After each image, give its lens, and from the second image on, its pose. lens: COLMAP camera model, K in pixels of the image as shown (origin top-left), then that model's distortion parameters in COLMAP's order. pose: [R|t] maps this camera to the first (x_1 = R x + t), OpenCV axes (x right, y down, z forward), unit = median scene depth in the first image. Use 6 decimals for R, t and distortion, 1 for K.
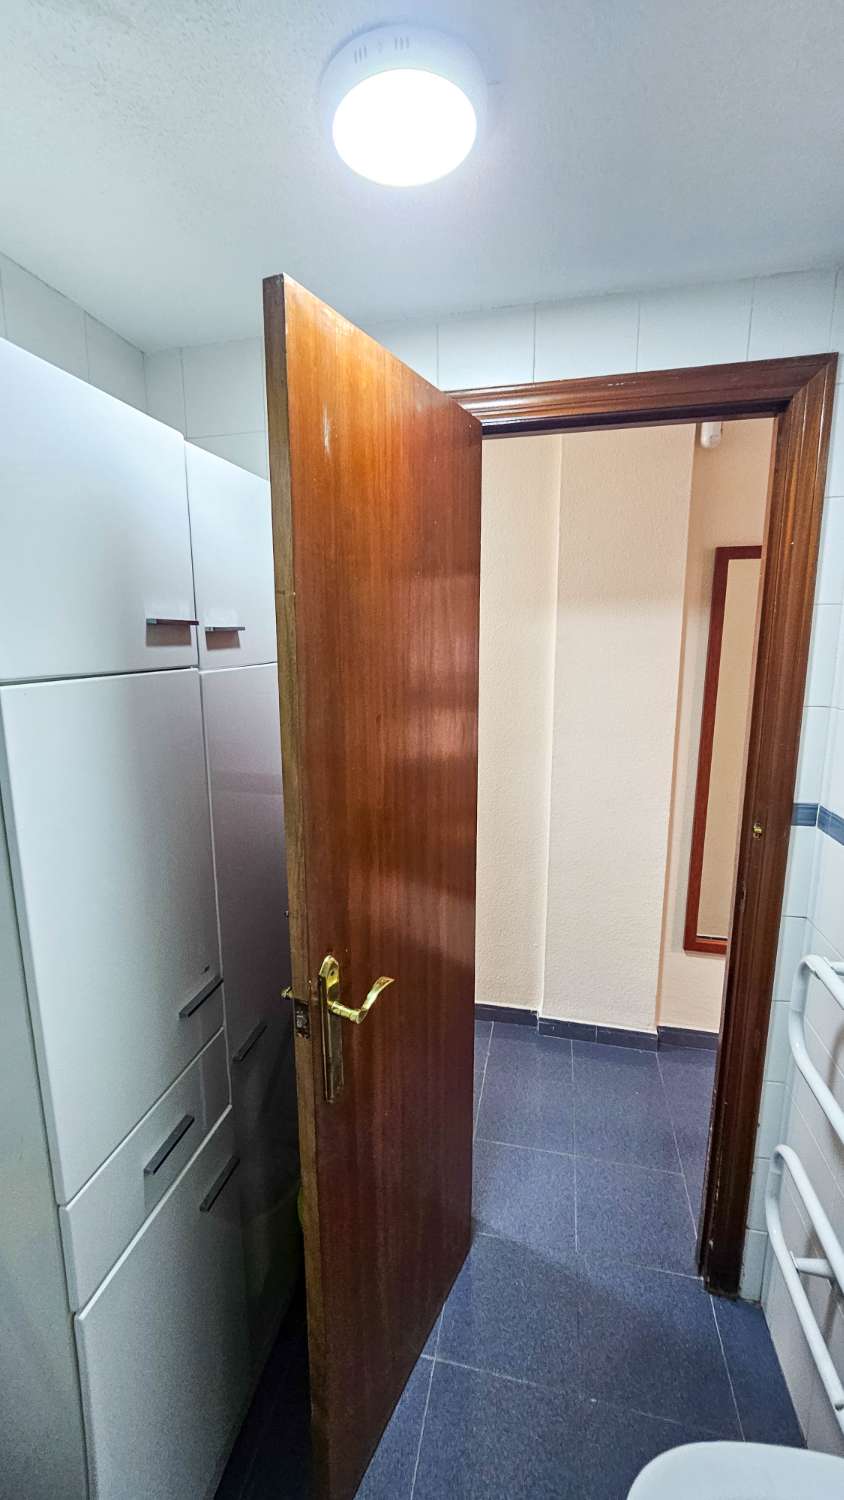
lens RADIAL K [[618.1, 0, 416.5], [0, 618.1, 750.6], [0, 0, 1]] dist [-0.012959, 0.005965]
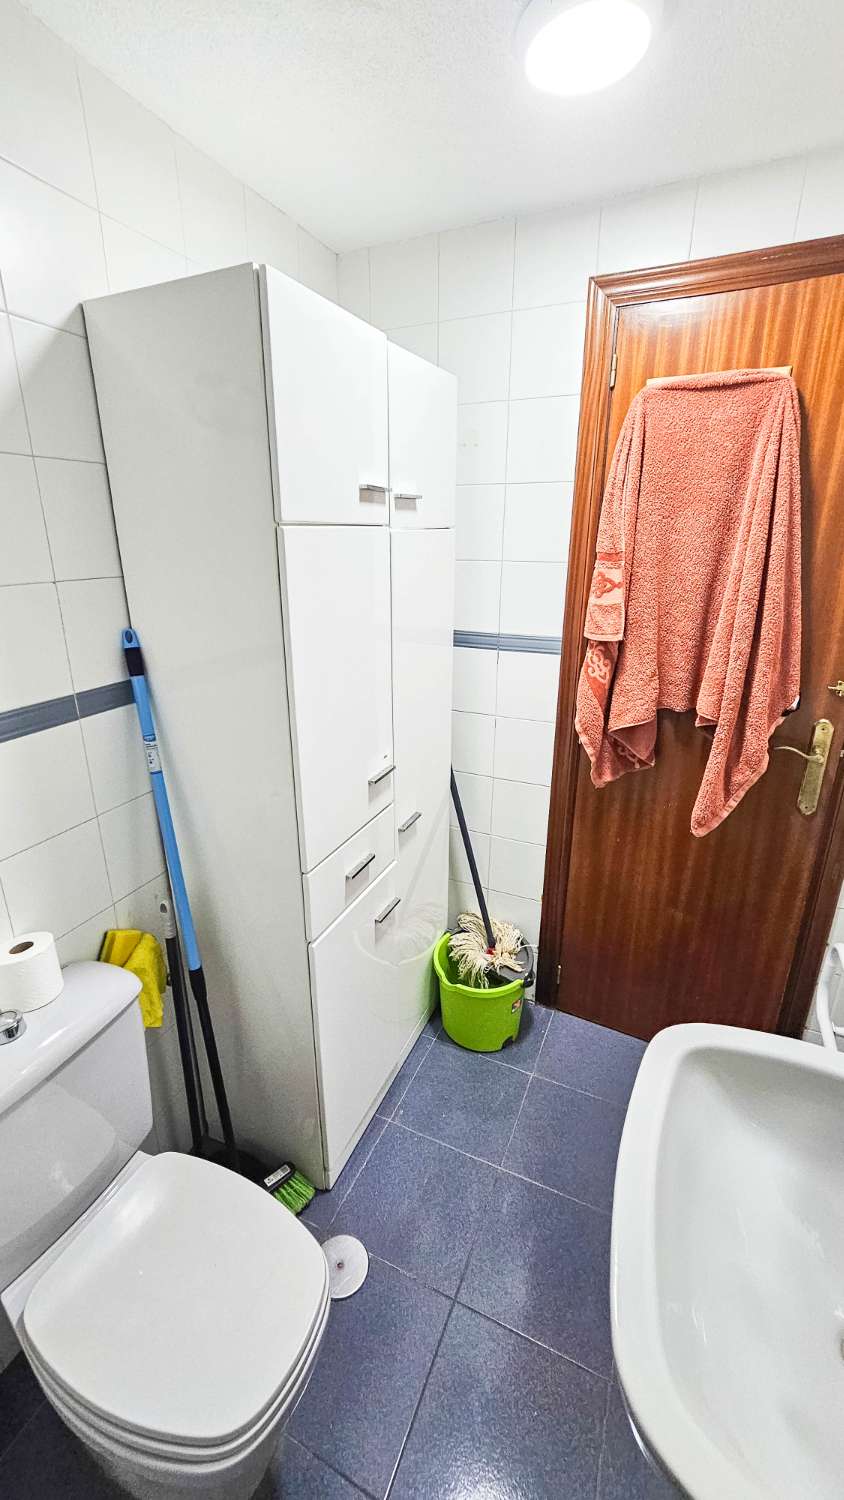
lens RADIAL K [[618.1, 0, 417.0], [0, 618.1, 743.7], [0, 0, 1]] dist [-0.012959, 0.005965]
pose [[0.978883, 0.070917, -0.191724, -0.013264], [-0.042583, 0.988062, 0.148057, 0.127108], [0.199935, -0.136767, 0.970217, -0.327257]]
